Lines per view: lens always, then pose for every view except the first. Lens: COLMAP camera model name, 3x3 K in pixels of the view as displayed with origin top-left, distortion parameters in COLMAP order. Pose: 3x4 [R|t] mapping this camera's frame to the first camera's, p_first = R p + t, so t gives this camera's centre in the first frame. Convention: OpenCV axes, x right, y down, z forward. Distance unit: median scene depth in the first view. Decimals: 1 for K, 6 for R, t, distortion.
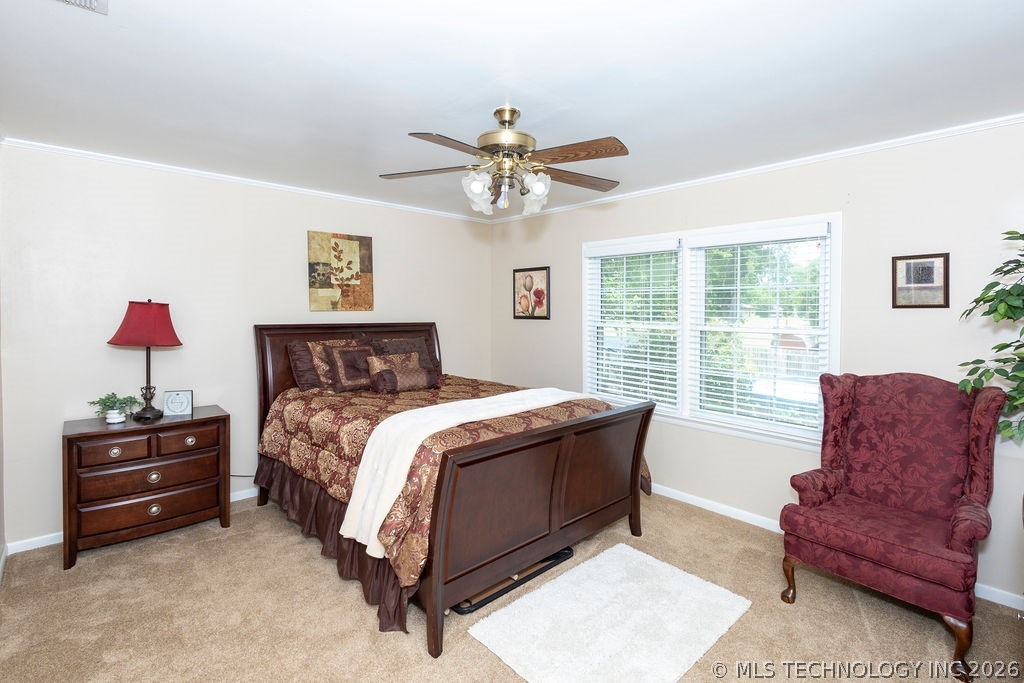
lens RADIAL K [[488.8, 0, 512.8], [0, 488.8, 304.7], [0, 0, 1]] dist [0.001003, -0.000699]
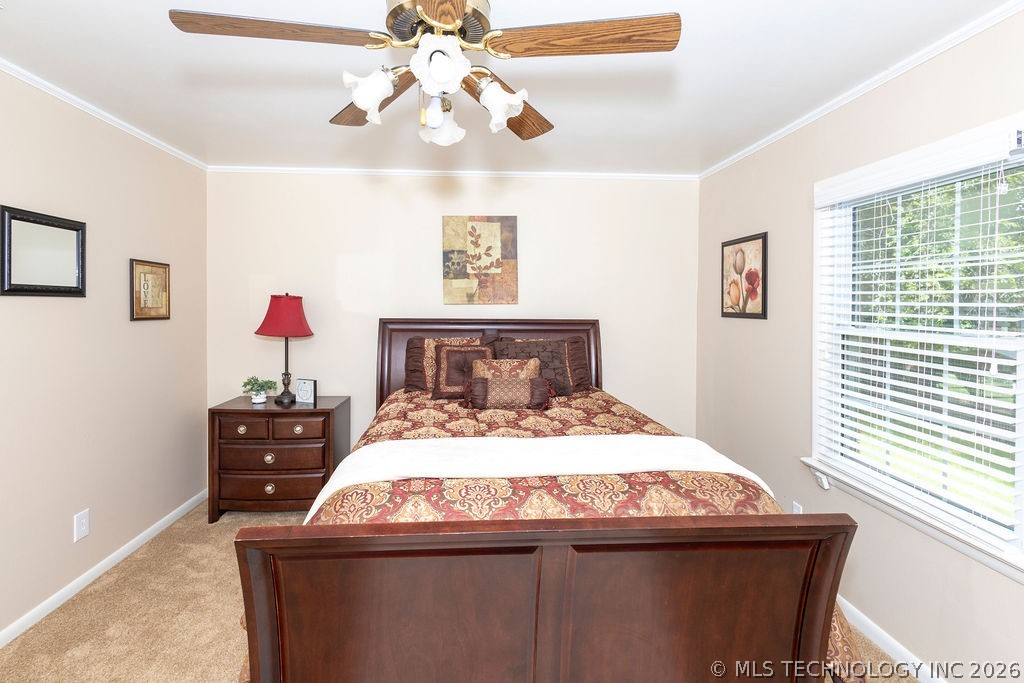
lens RADIAL K [[488.8, 0, 512.8], [0, 488.8, 304.7], [0, 0, 1]] dist [0.001003, -0.000699]
pose [[0.764886, 0.001662, -0.644163, 0.257962], [0.005093, 0.999950, 0.008629, 0.006332], [0.644145, -0.009881, 0.764839, 0.373251]]
